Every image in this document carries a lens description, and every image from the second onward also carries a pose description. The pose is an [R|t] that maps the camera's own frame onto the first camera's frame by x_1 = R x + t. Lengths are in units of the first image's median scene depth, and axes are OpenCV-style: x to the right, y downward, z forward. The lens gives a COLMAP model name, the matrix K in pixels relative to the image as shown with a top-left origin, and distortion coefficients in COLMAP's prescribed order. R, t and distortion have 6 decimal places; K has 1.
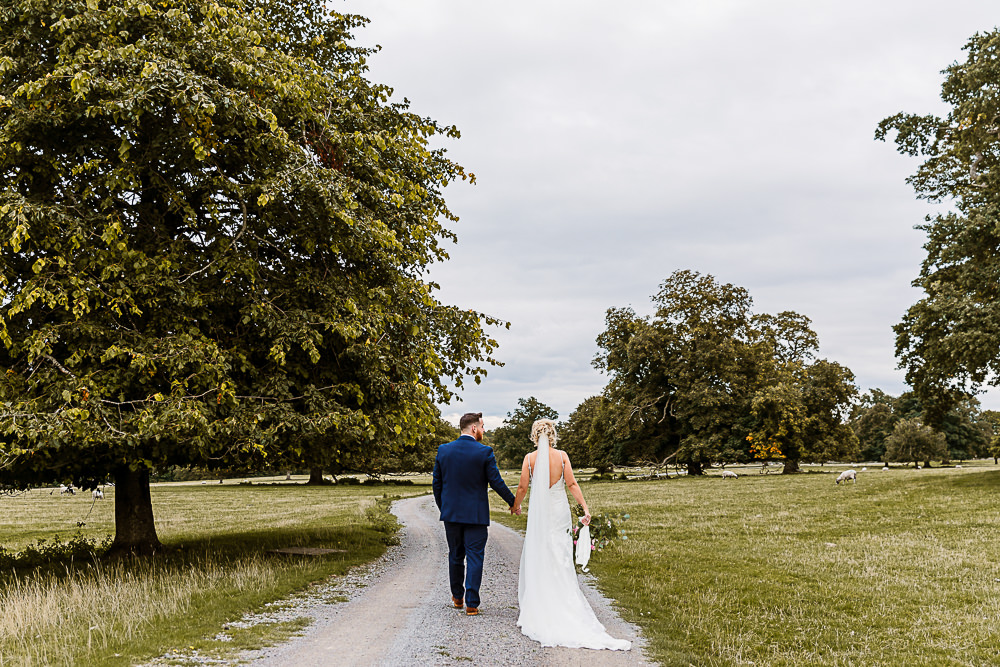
lens RADIAL K [[1093.3, 0, 466.8], [0, 1093.3, 331.6], [0, 0, 1]] dist [0.032141, 0.000000]
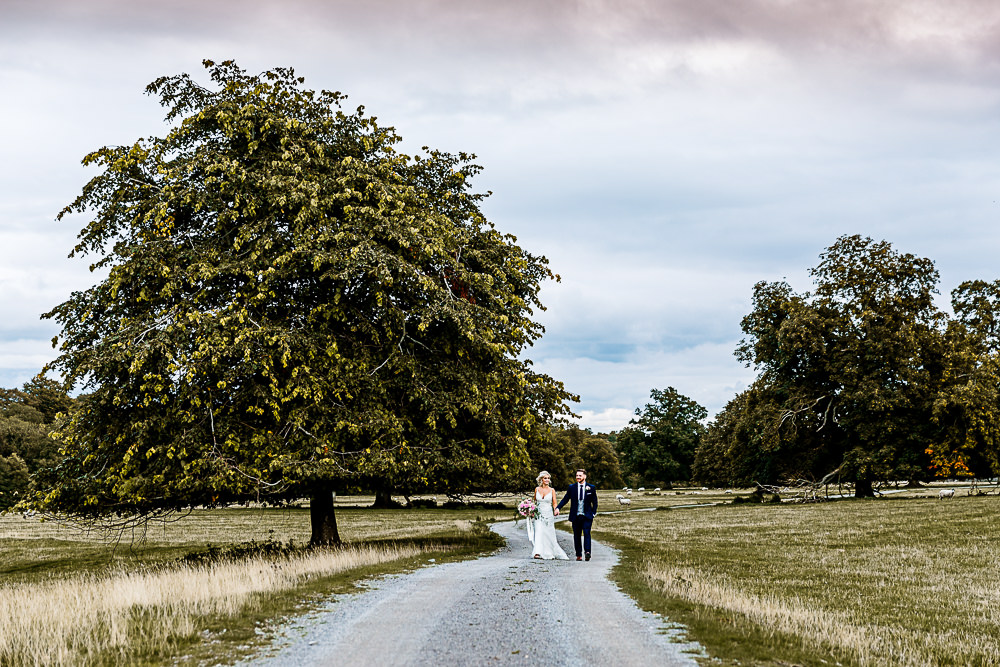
lens RADIAL K [[1559.6, 0, 511.5], [0, 1559.6, 354.5], [0, 0, 1]] dist [0.035804, 0.000000]
pose [[0.999047, -0.001559, -0.043627, 0.004885], [0.003297, 0.999202, 0.039807, -0.018636], [0.043530, -0.039913, 0.998255, -0.141693]]
